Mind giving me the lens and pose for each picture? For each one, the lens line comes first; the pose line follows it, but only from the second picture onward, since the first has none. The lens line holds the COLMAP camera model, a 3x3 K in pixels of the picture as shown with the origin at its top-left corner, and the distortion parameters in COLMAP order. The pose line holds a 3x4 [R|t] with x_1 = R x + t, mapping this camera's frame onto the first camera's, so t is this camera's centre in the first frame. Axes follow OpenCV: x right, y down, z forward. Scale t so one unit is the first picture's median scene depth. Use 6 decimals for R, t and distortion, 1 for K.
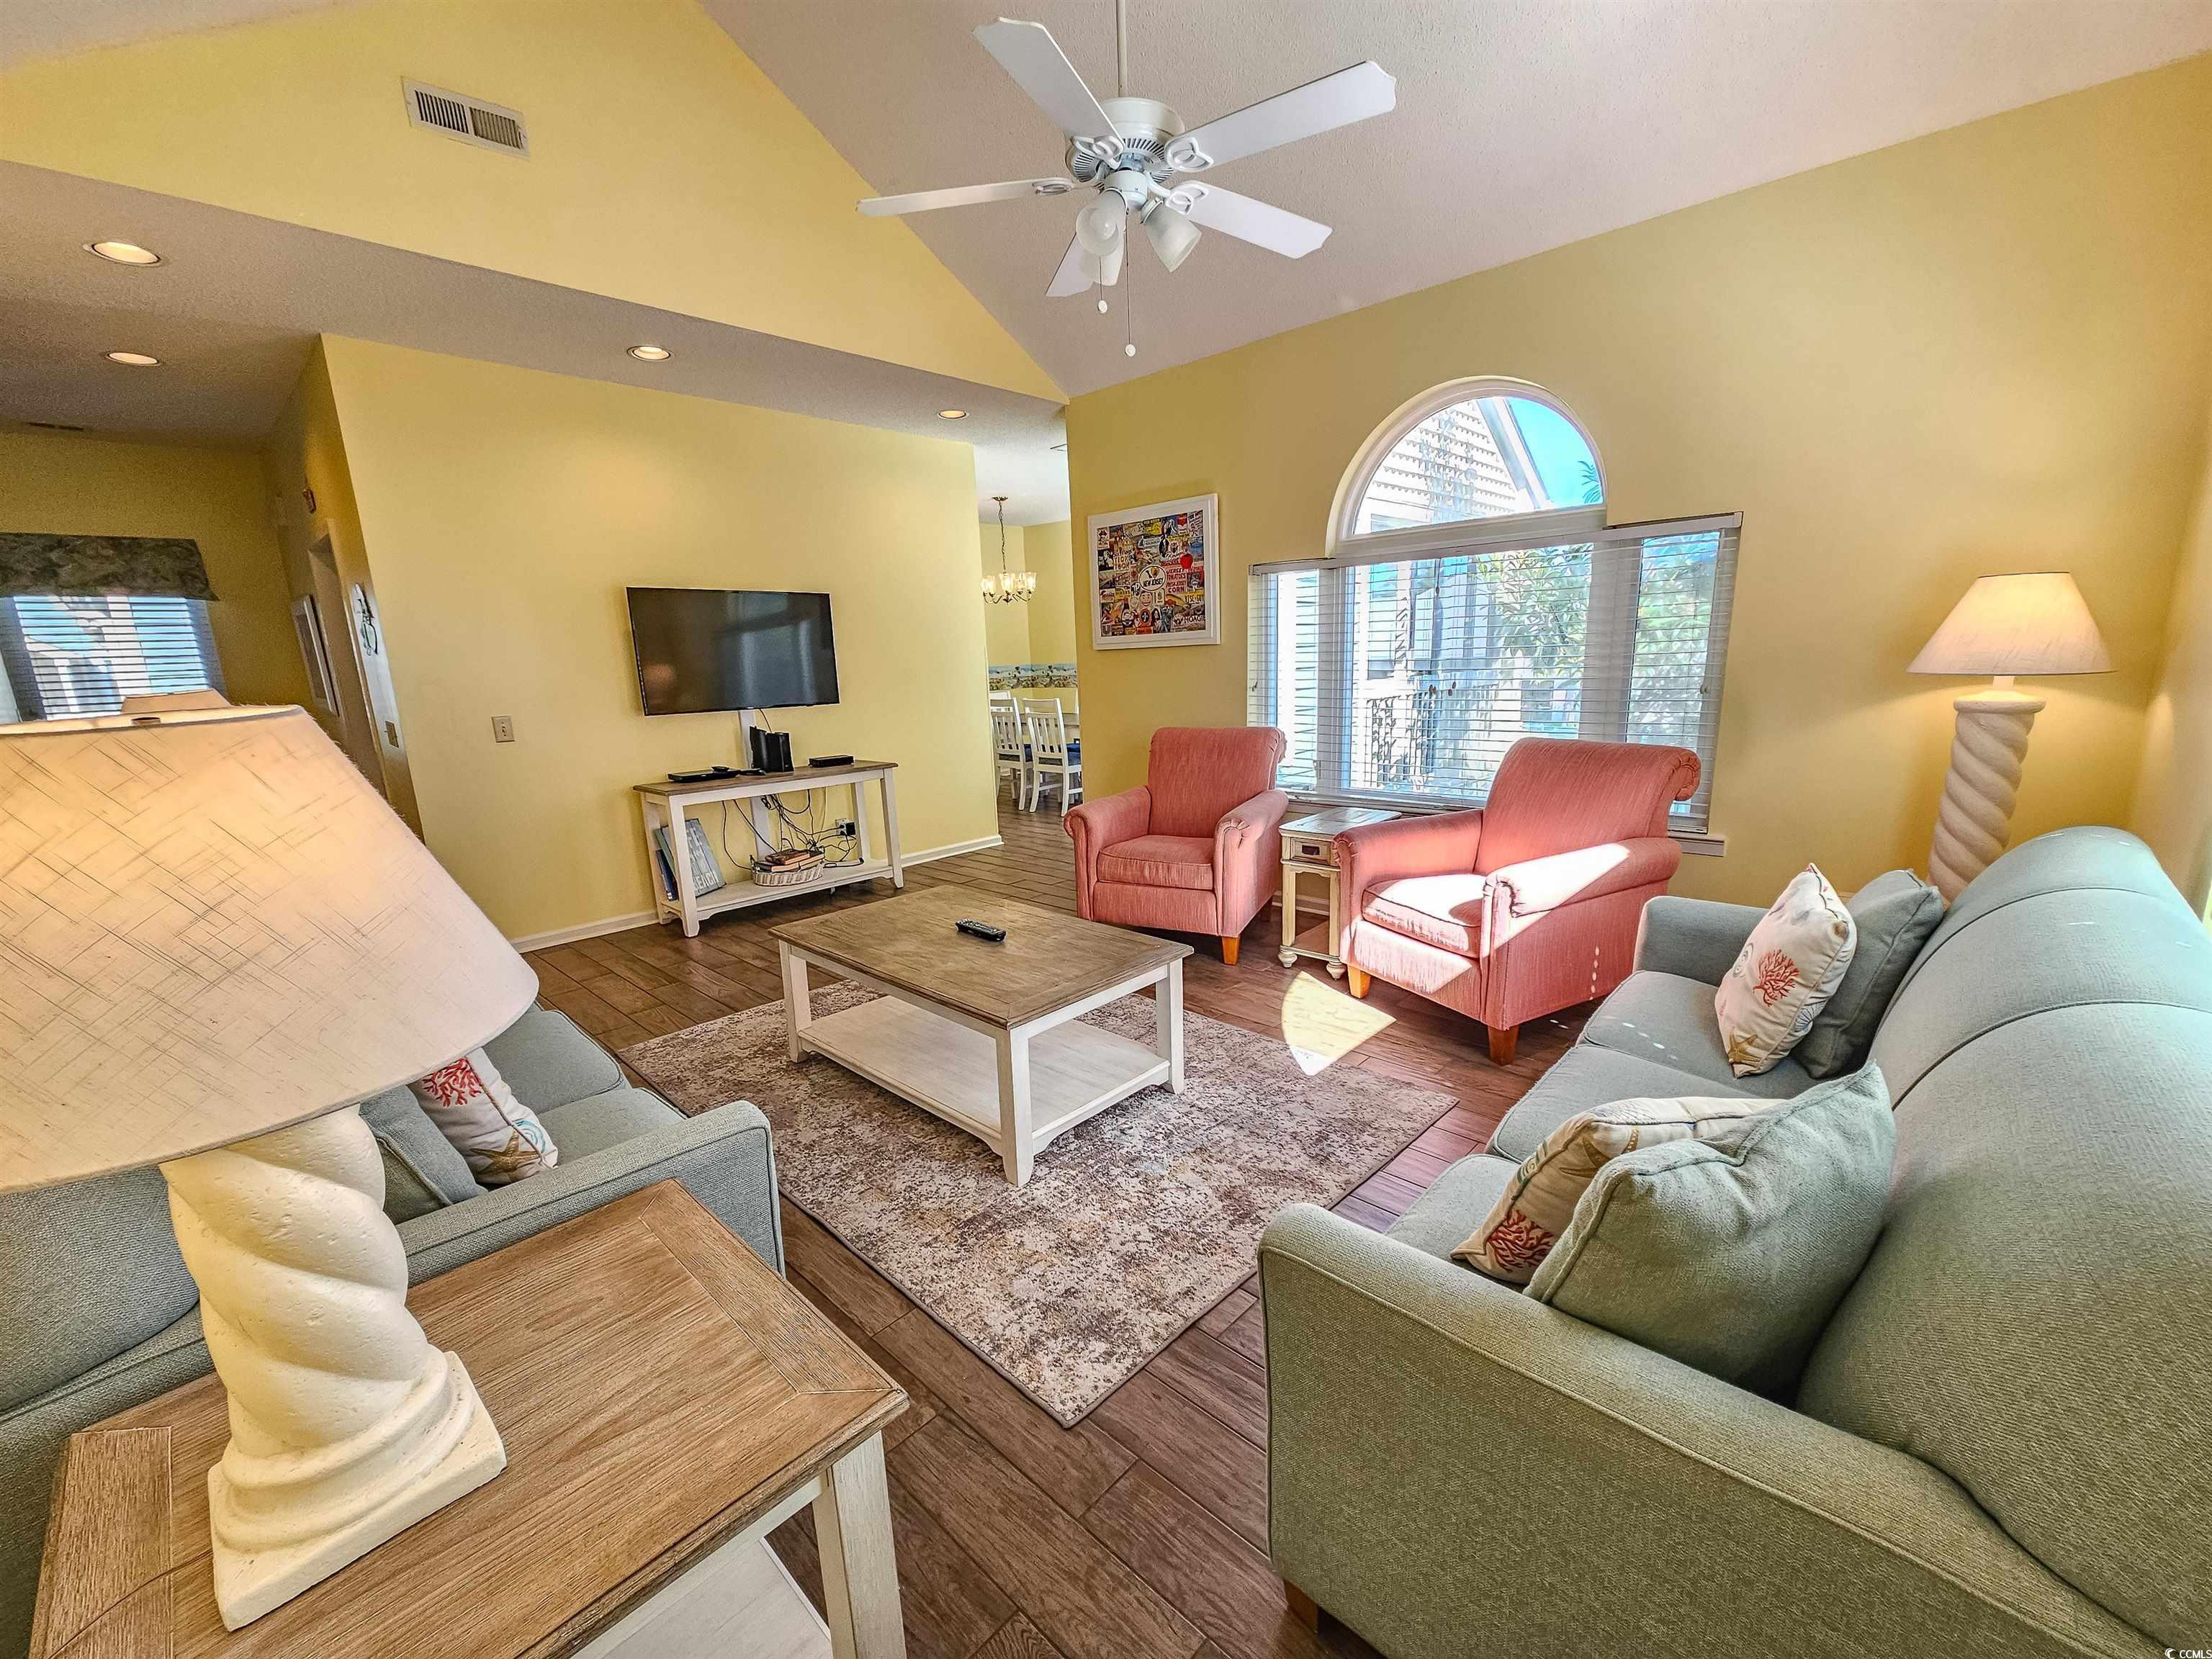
lens RADIAL K [[902.7, 0, 1111.1], [0, 902.7, 845.2], [0, 0, 1]] dist [-0.004359, -0.000511]
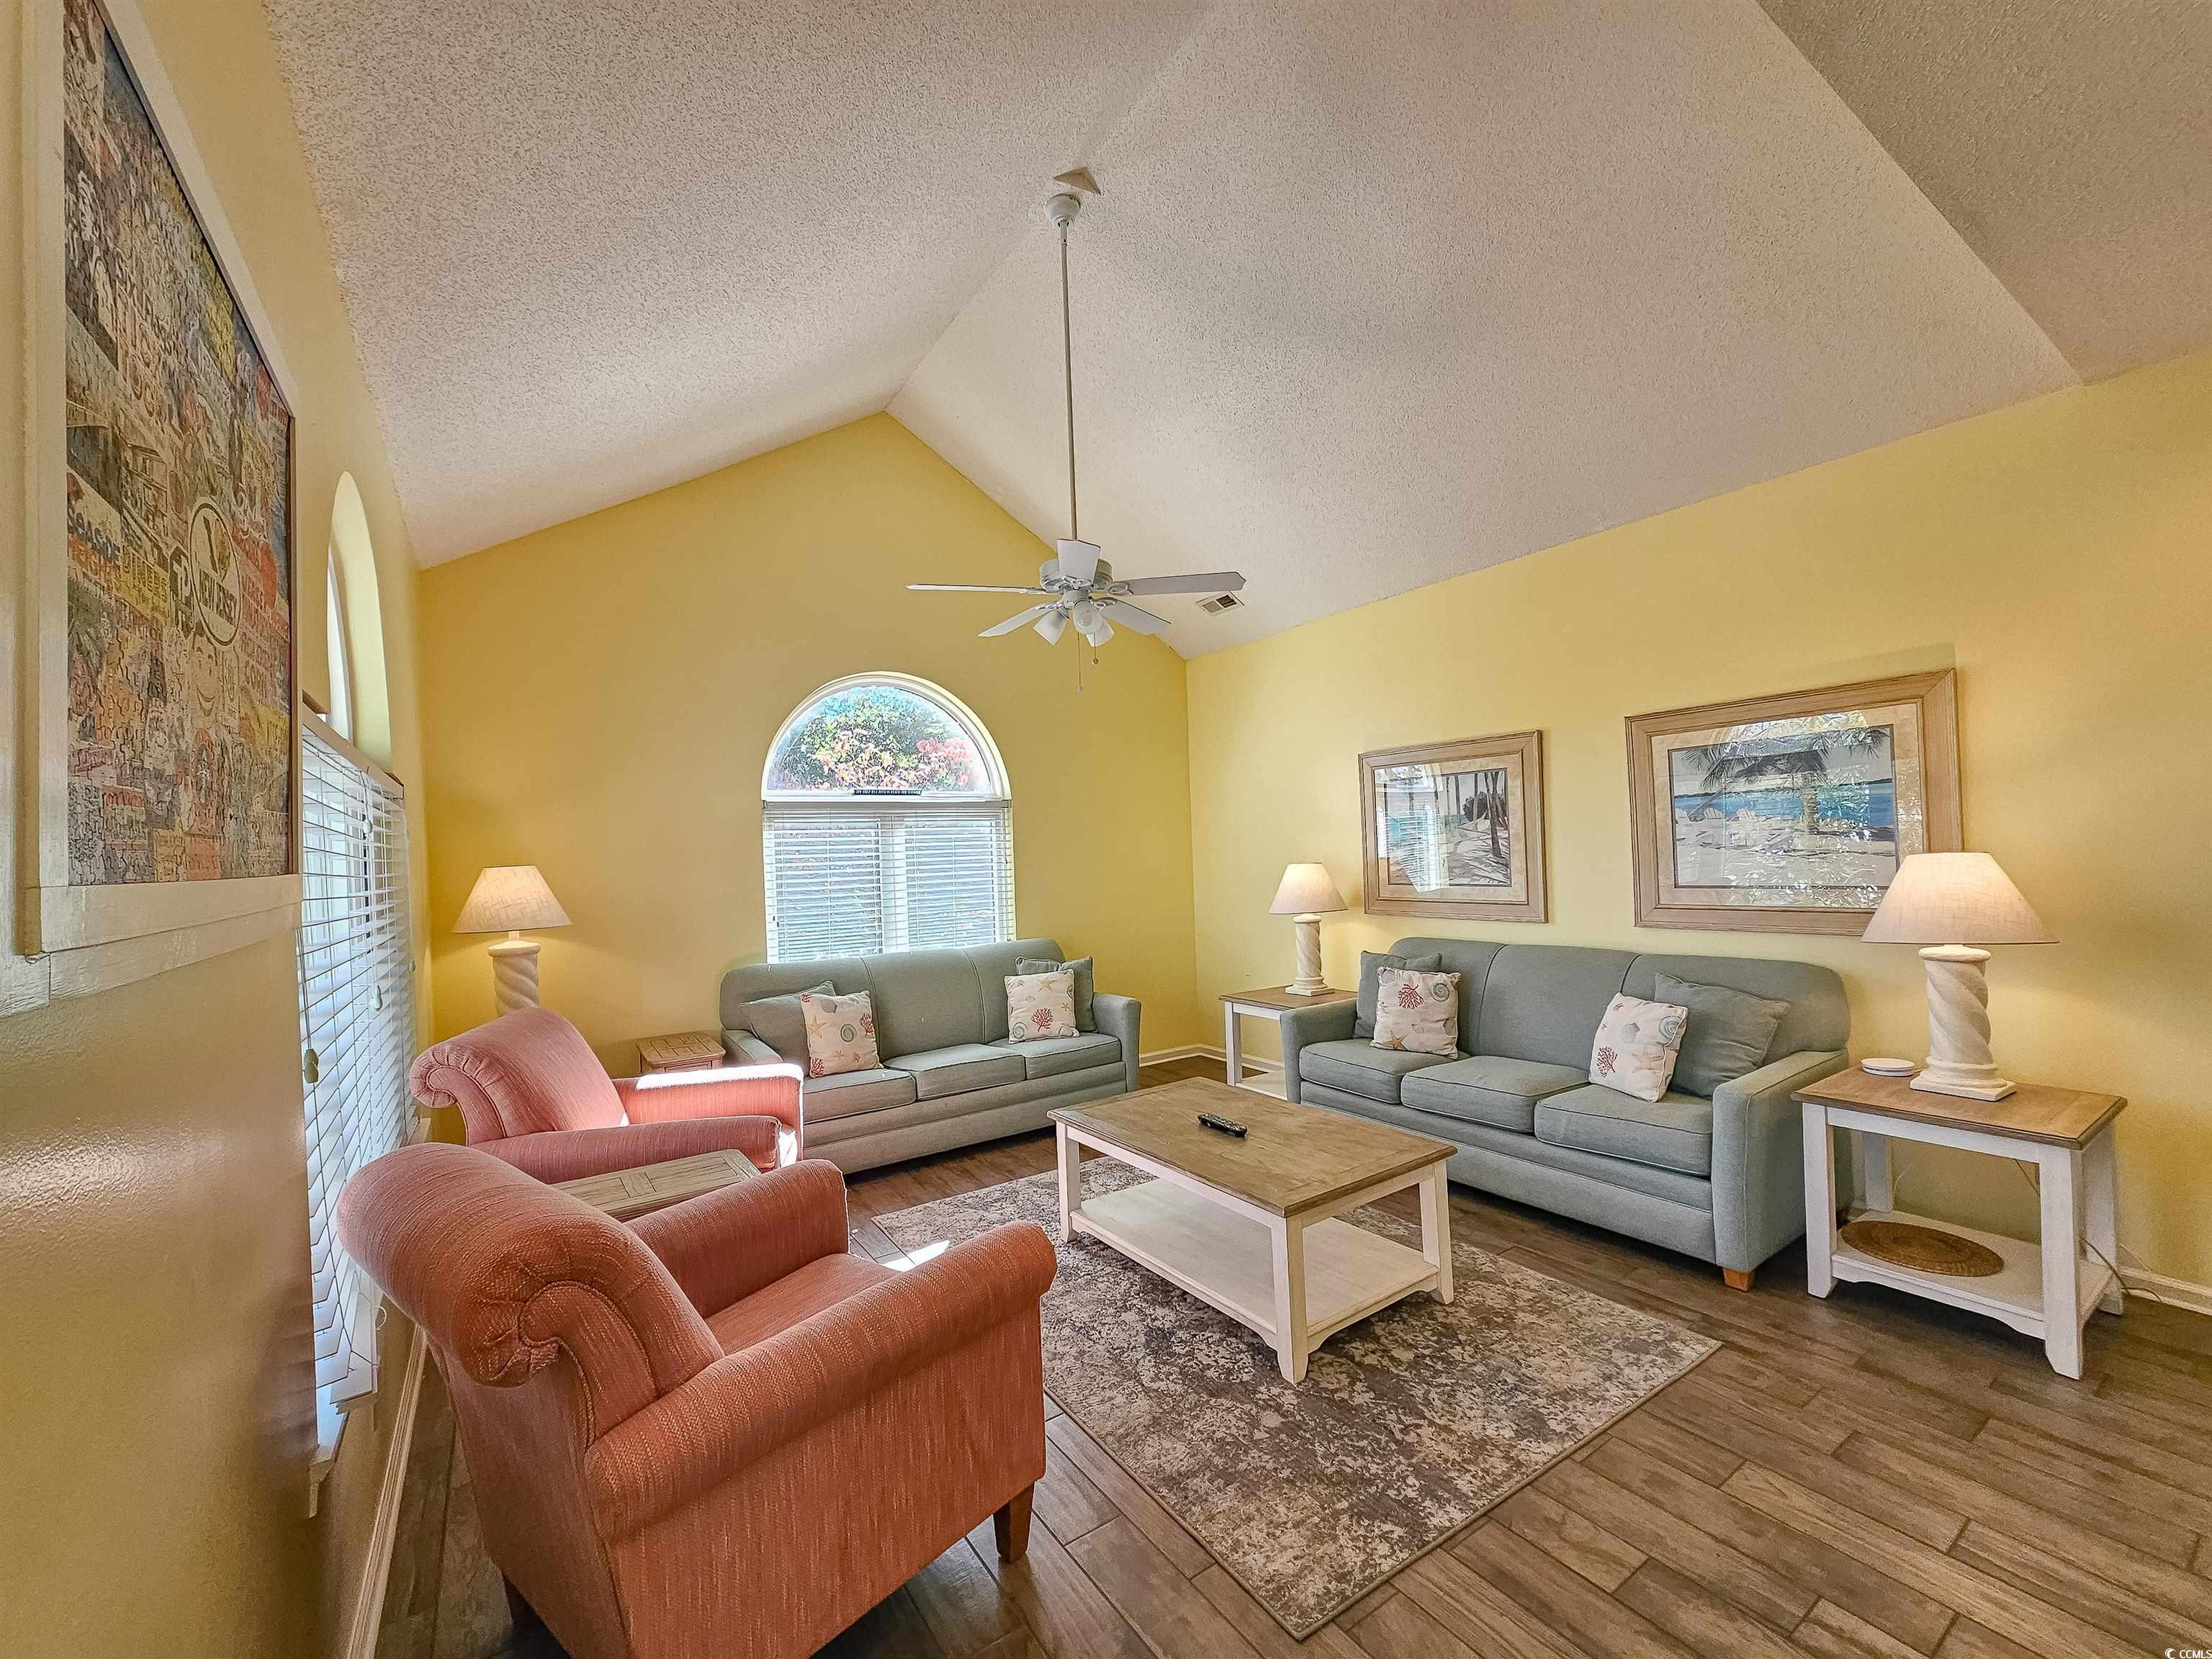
lens RADIAL K [[902.7, 0, 1111.1], [0, 902.7, 845.2], [0, 0, 1]] dist [-0.004359, -0.000511]
pose [[-0.972216, 0.075983, 0.221410, -0.296552], [0.120306, 0.973565, 0.194159, -0.476691], [-0.200804, 0.215401, -0.955657, 2.103796]]
